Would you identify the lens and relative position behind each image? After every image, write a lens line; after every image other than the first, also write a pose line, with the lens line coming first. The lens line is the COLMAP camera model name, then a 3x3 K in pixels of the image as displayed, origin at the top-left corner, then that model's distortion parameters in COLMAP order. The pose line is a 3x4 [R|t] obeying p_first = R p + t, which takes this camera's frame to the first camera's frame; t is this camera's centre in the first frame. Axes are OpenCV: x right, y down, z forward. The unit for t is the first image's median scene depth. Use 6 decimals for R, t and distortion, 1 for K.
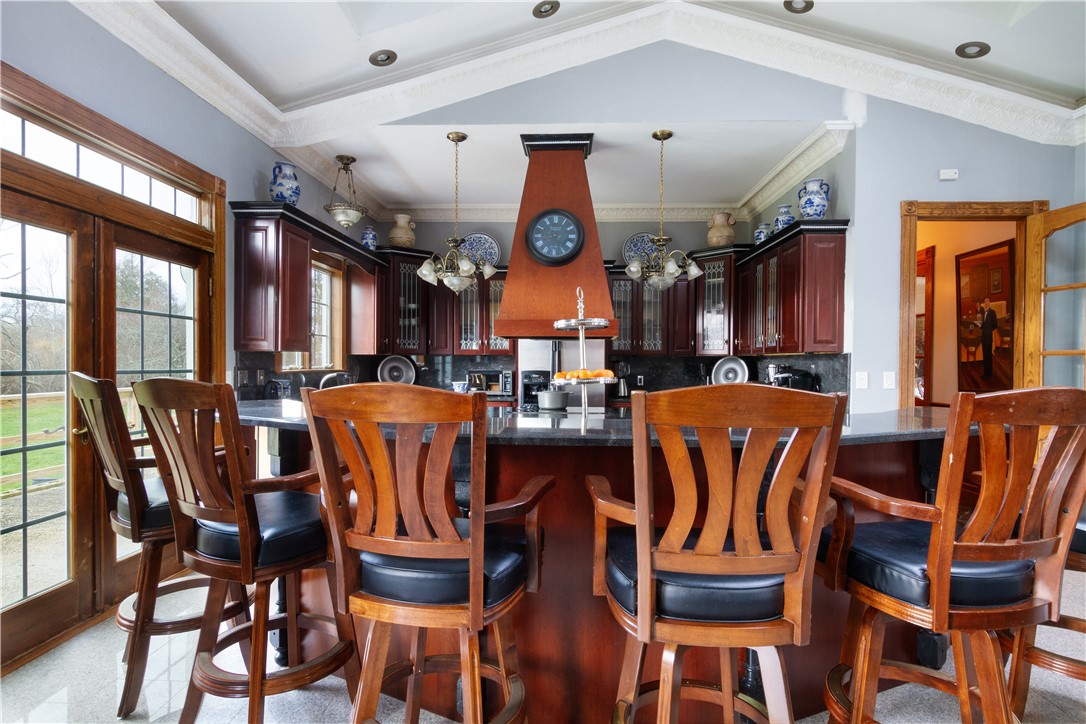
lens RADIAL K [[558.7, 0, 541.1], [0, 558.7, 372.4], [0, 0, 1]] dist [0.000171, -0.000331]
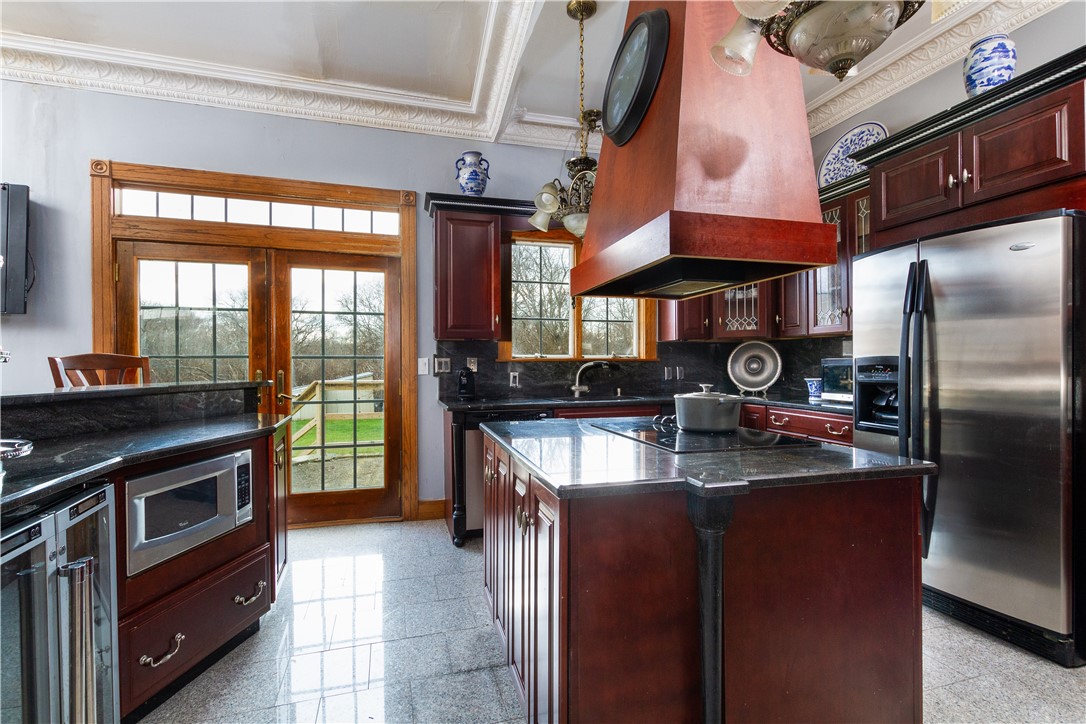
lens RADIAL K [[490.3, 0, 538.1], [0, 490.3, 357.0], [0, 0, 1]] dist [0.006878, 0.000711]
pose [[0.330746, -0.006024, -0.943701, 0.430596], [-0.012586, 0.999863, -0.010794, 0.003492], [0.943636, 0.015448, 0.330624, 0.851894]]
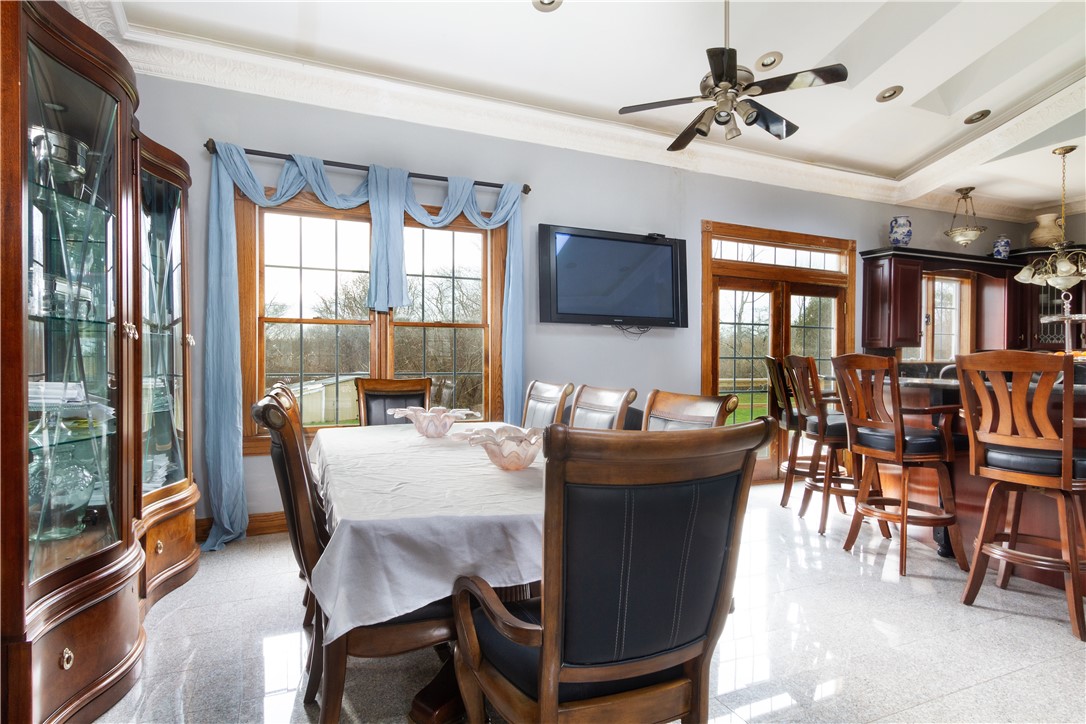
lens RADIAL K [[558.7, 0, 539.0], [0, 558.7, 367.3], [0, 0, 1]] dist [0.000171, -0.000331]
pose [[0.428477, 0.007189, -0.903524, 0.451633], [-0.022410, 0.999745, -0.002674, 0.038638], [0.903275, 0.021394, 0.428529, -0.451325]]
